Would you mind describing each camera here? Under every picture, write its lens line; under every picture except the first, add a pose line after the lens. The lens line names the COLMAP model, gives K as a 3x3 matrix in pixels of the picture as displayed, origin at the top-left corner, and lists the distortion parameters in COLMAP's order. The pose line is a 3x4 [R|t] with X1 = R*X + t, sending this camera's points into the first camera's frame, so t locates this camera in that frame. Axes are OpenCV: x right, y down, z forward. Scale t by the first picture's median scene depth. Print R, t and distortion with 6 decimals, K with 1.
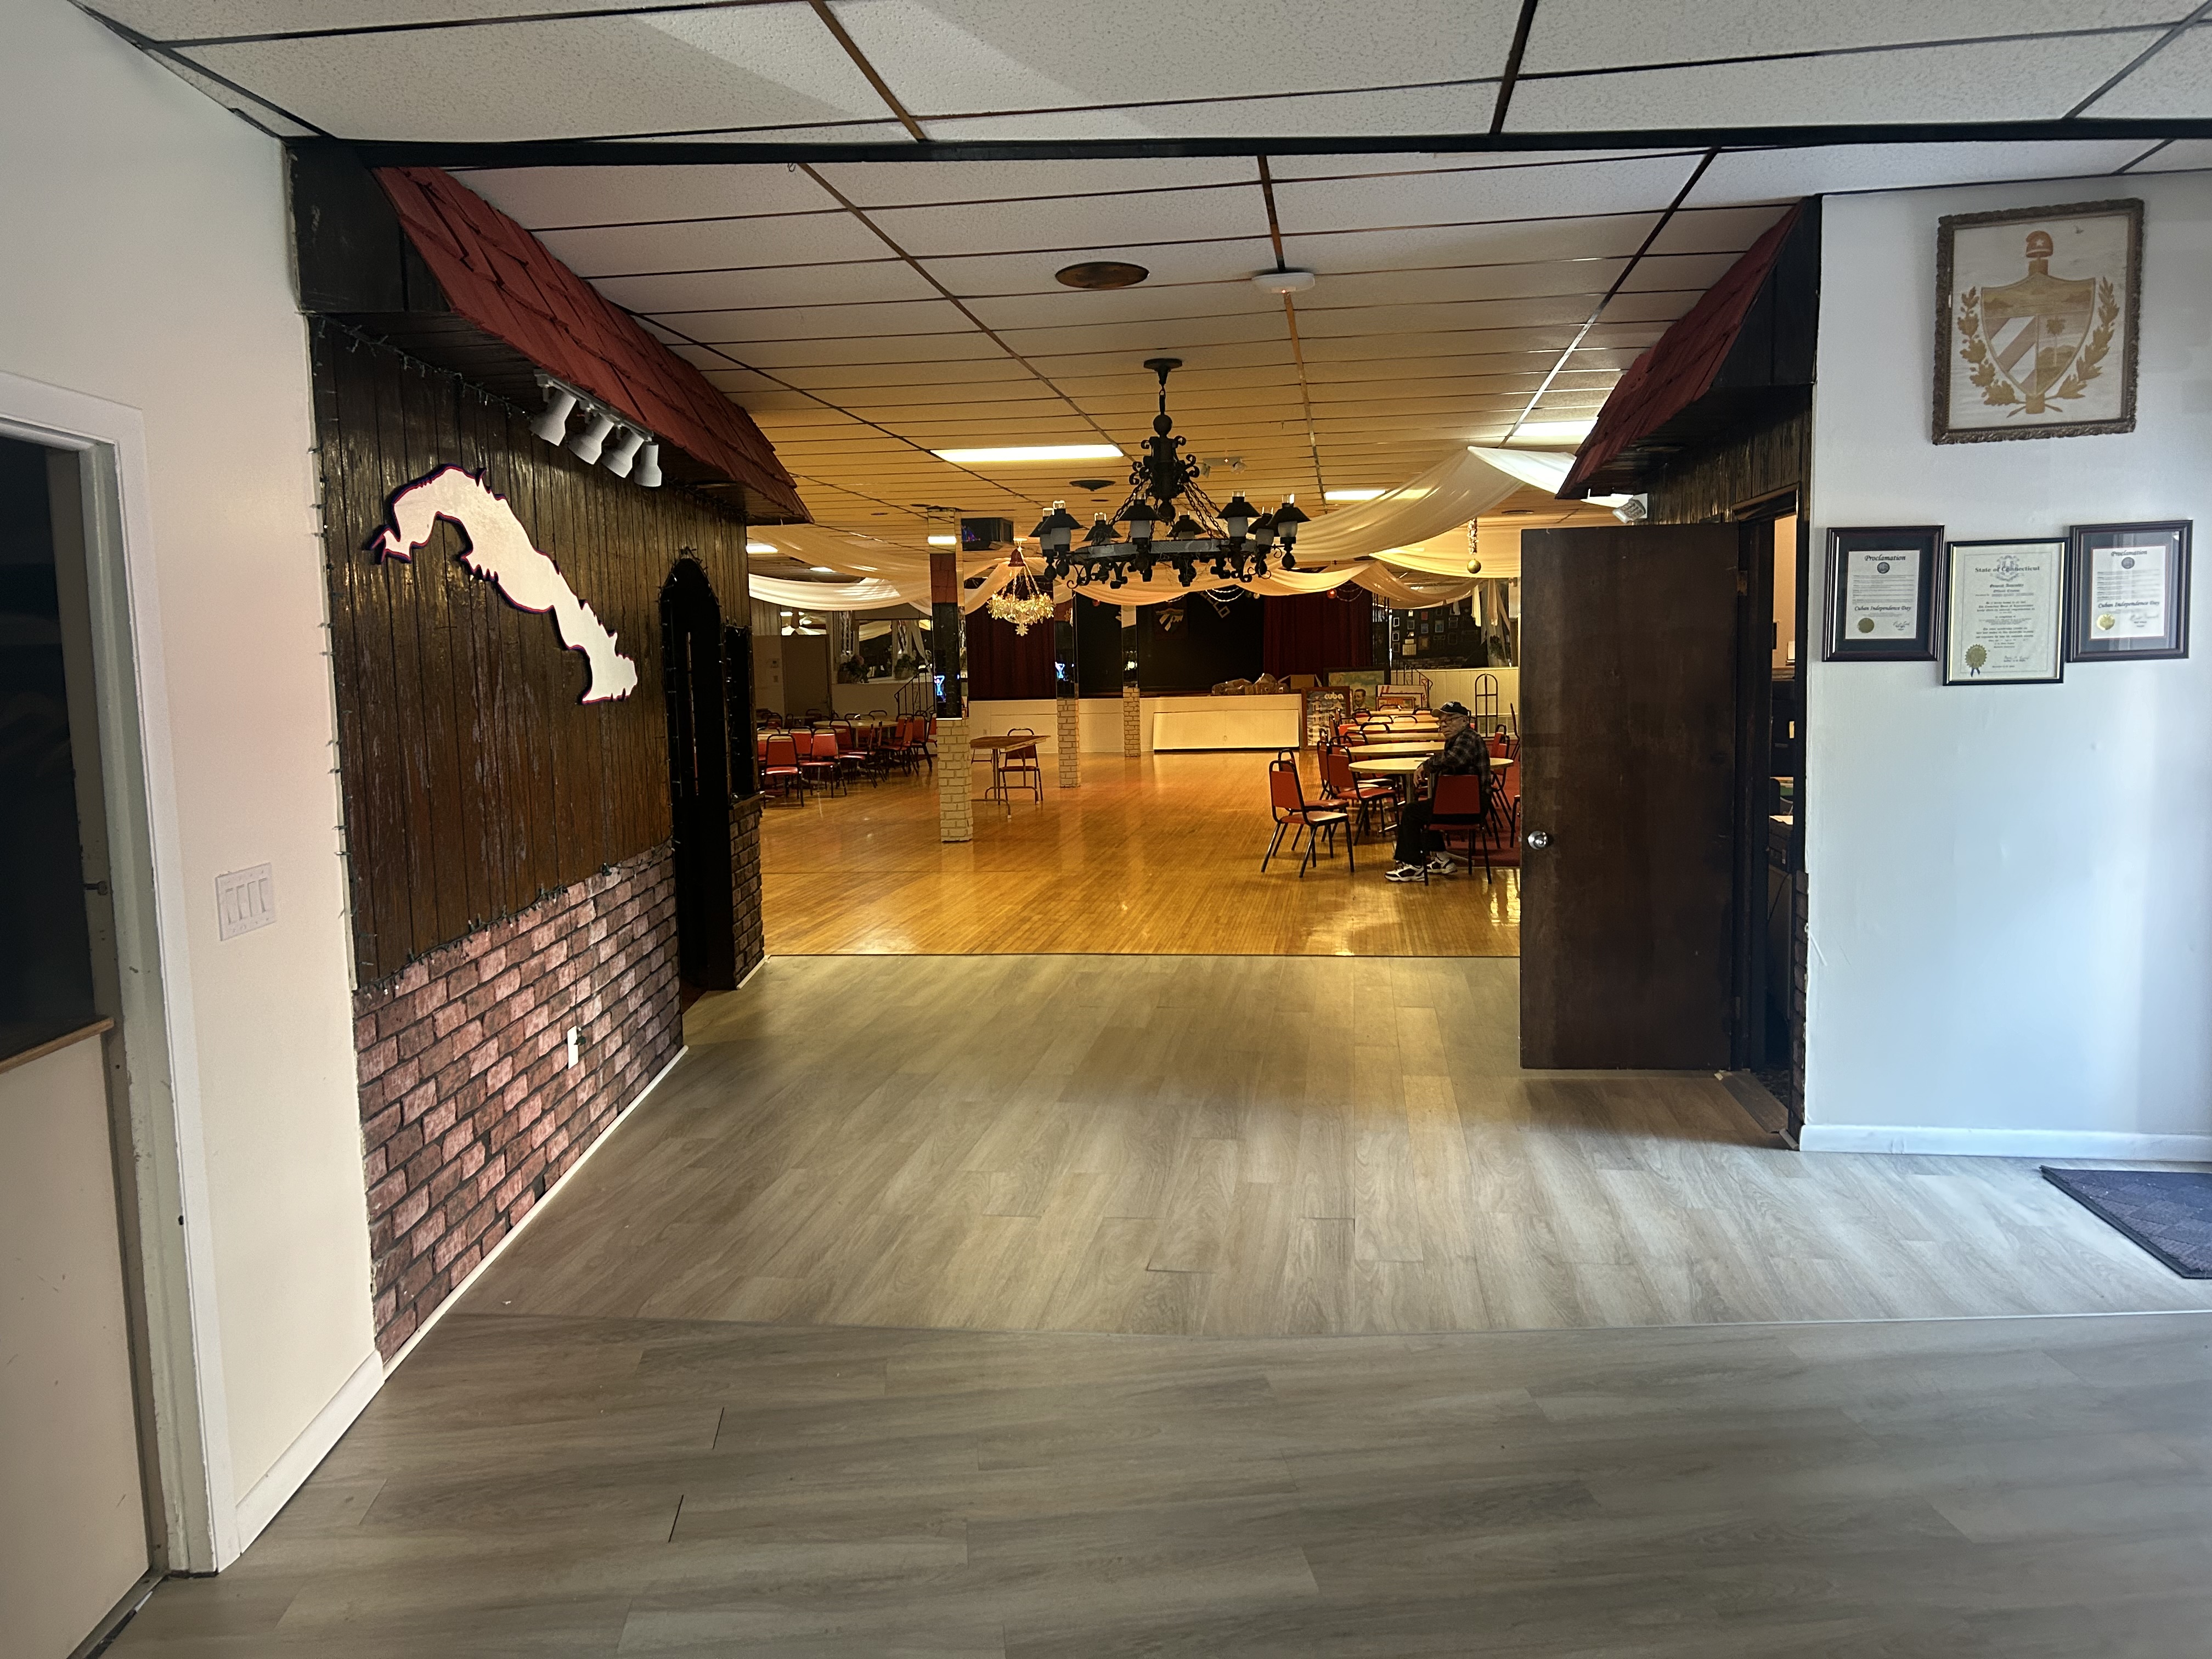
lens RADIAL K [[1638.5, 0, 1122.4], [0, 1638.5, 812.5], [0, 0, 1]] dist [0.069596, -0.082179]
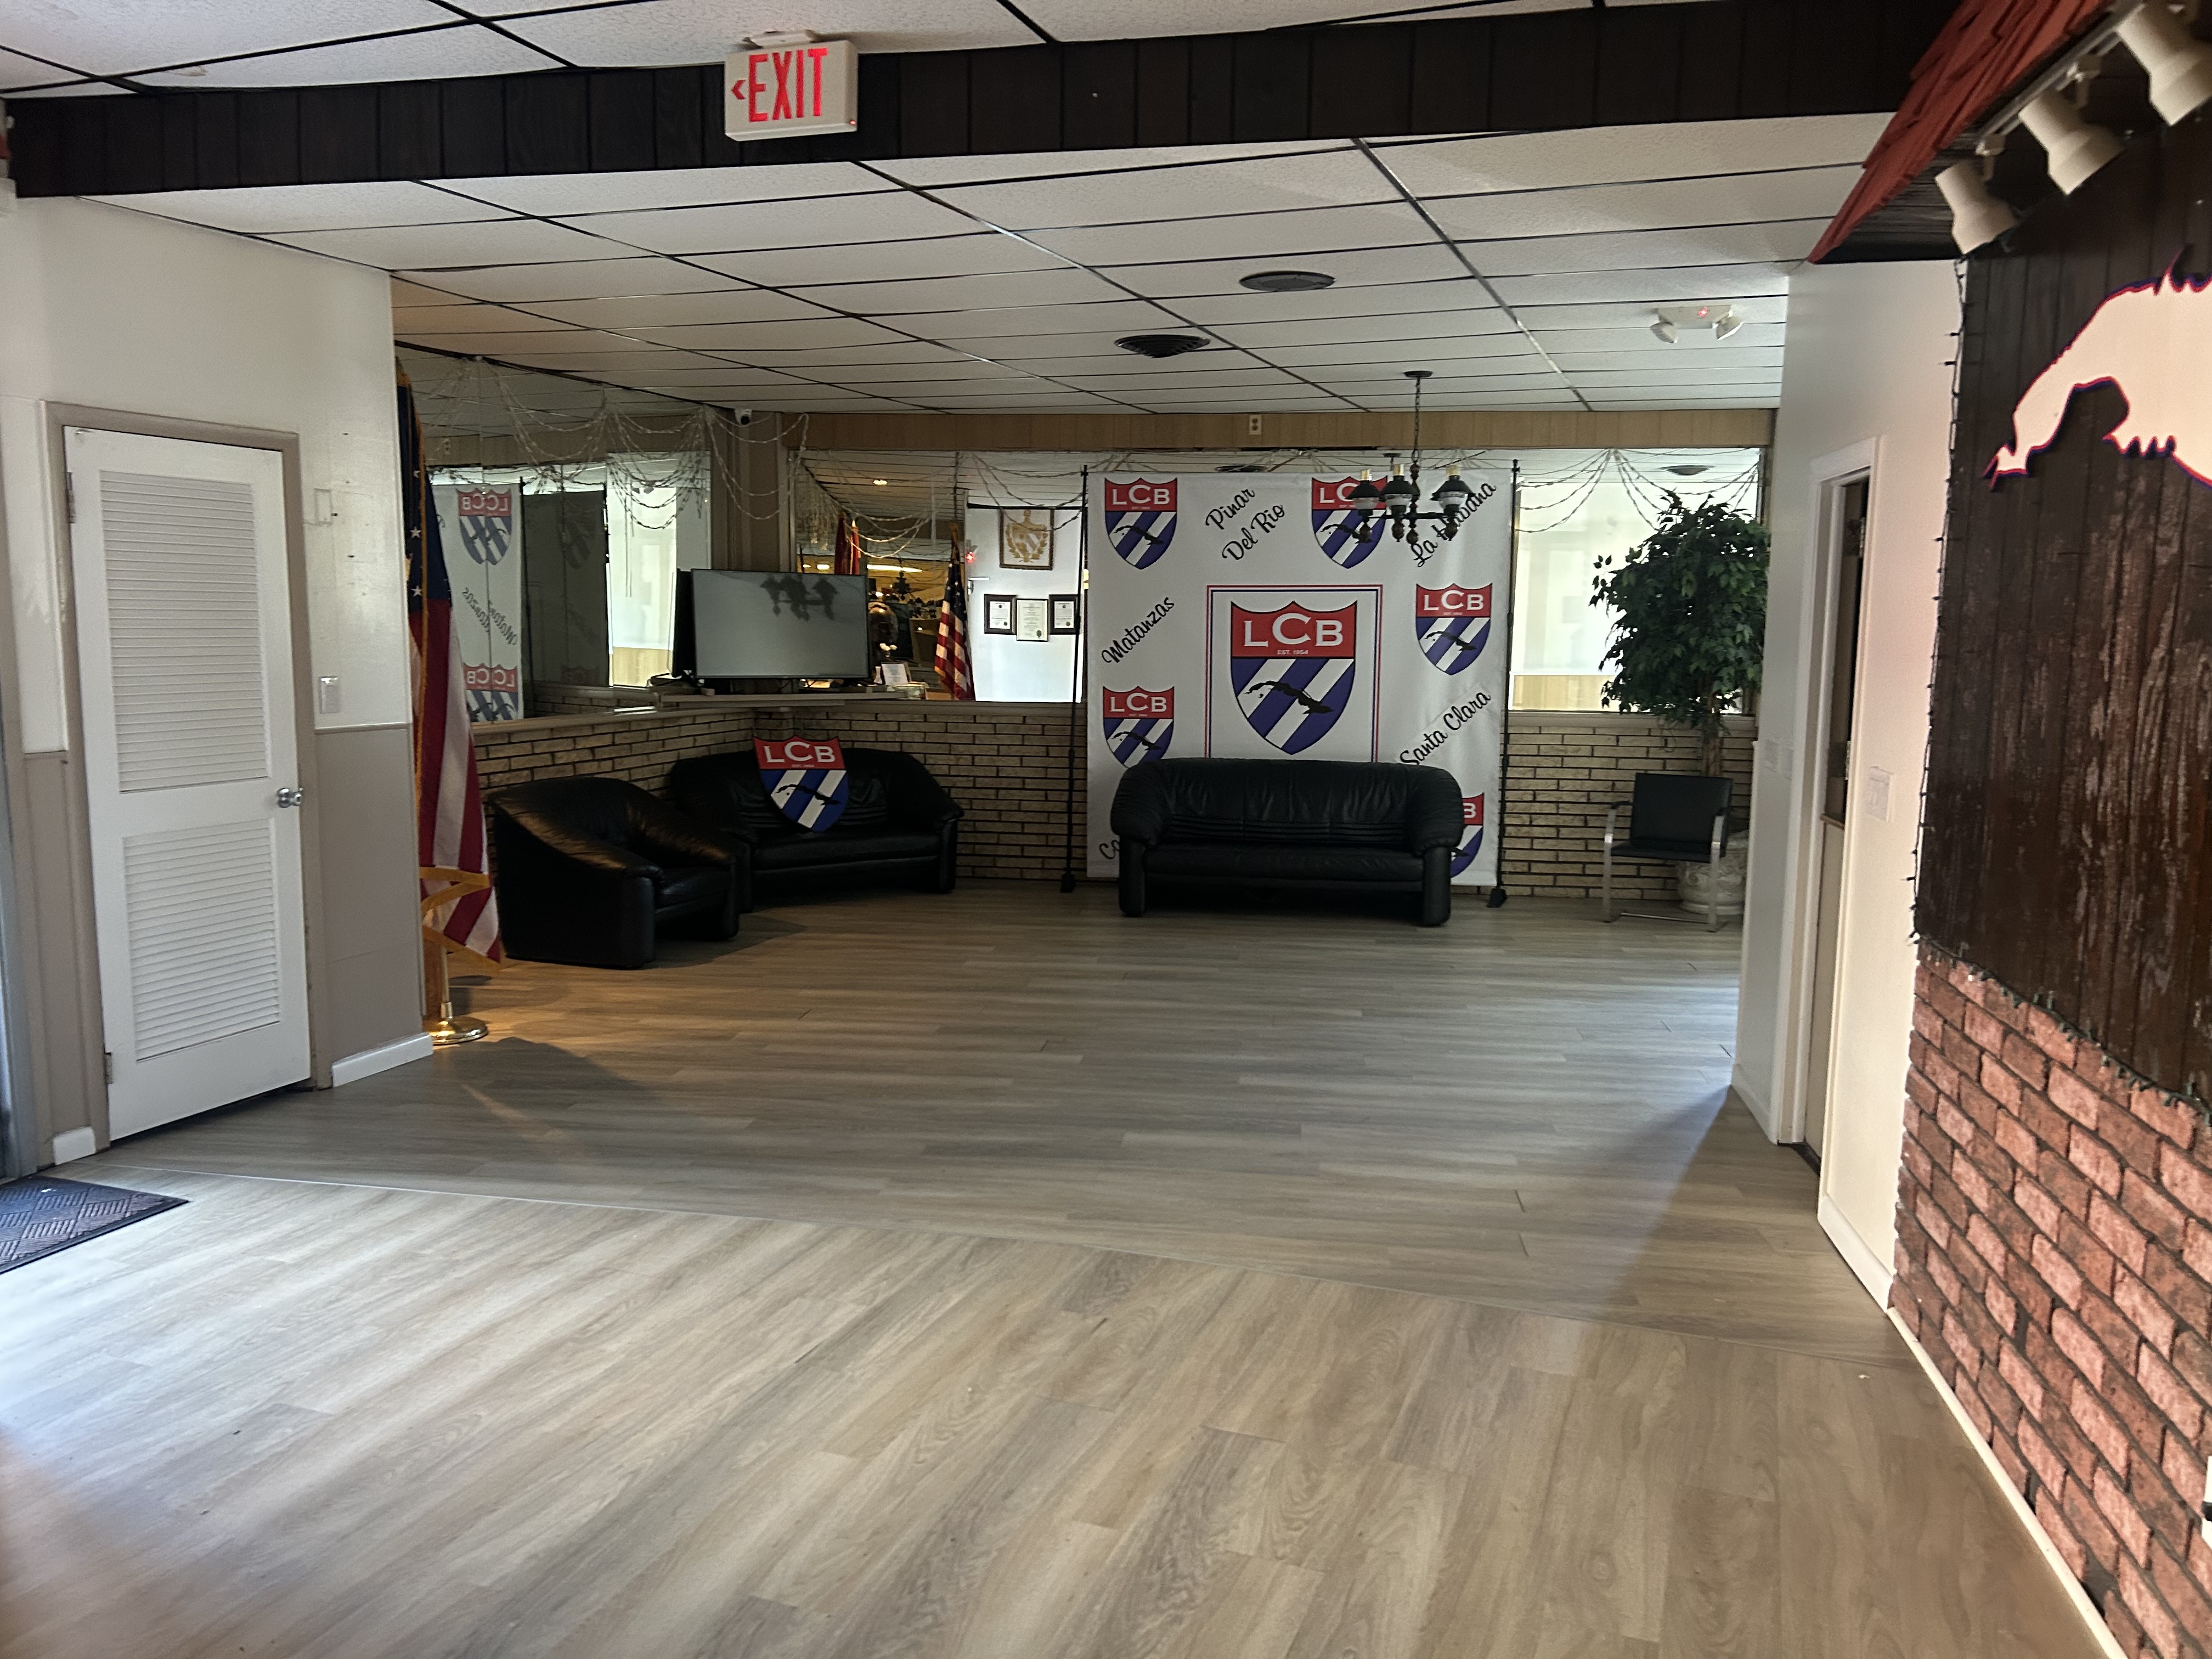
lens RADIAL K [[1638.5, 0, 1122.4], [0, 1638.5, 812.5], [0, 0, 1]] dist [0.069596, -0.082179]
pose [[-0.975082, -0.012705, 0.221479, -0.167715], [0.032223, 0.979660, 0.198062, -0.143803], [-0.219490, 0.200264, -0.954840, 1.616771]]
